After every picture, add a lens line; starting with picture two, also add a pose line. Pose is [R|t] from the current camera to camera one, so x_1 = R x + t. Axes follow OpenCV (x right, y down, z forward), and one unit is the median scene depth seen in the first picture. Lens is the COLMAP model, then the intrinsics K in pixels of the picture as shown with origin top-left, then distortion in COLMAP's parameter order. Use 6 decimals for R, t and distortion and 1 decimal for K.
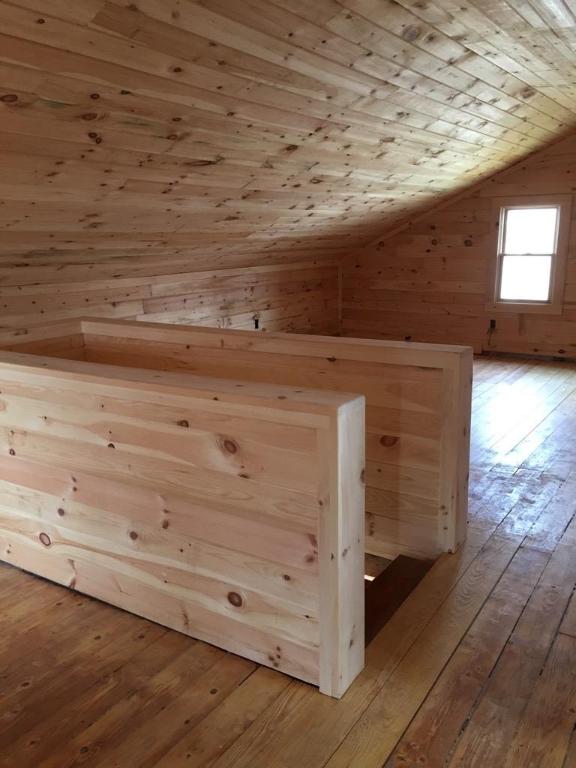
lens RADIAL K [[649.8, 0, 288.0], [0, 649.8, 384.0], [0, 0, 1]] dist [0.089362, -0.117636]
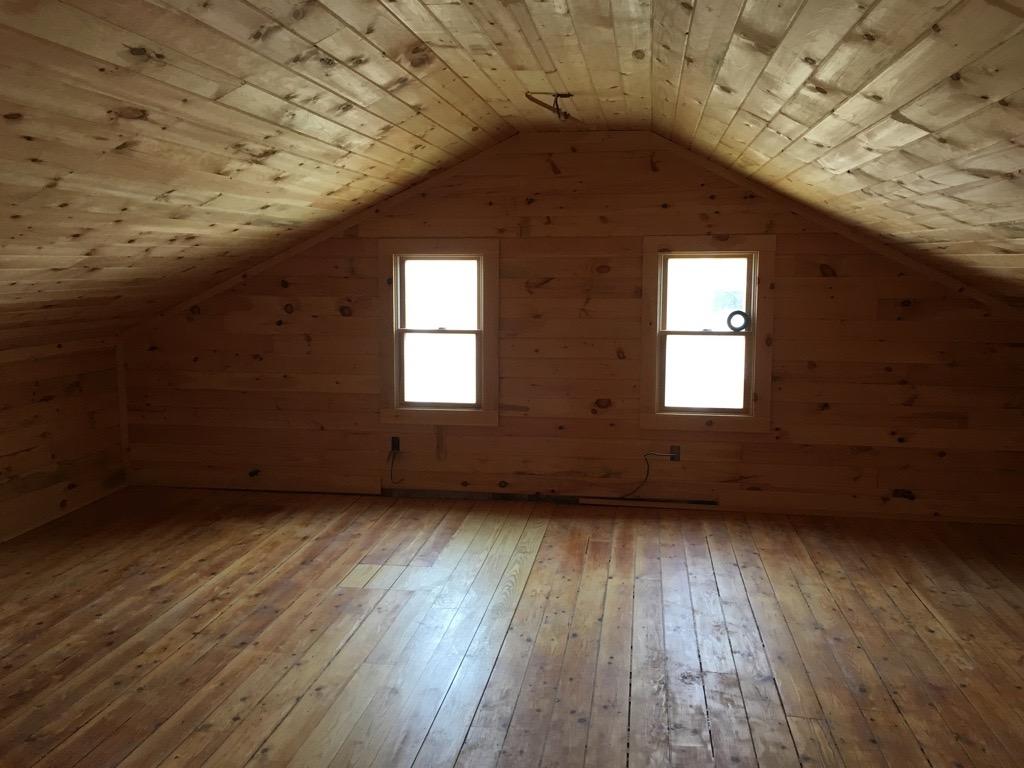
lens RADIAL K [[866.4, 0, 506.4], [0, 866.4, 388.2], [0, 0, 1]] dist [0.089362, -0.117636]
pose [[0.911847, -0.041703, 0.408407, 0.102648], [0.079102, 0.994033, -0.075107, -0.092919], [-0.402838, 0.100792, 0.909705, 0.286093]]
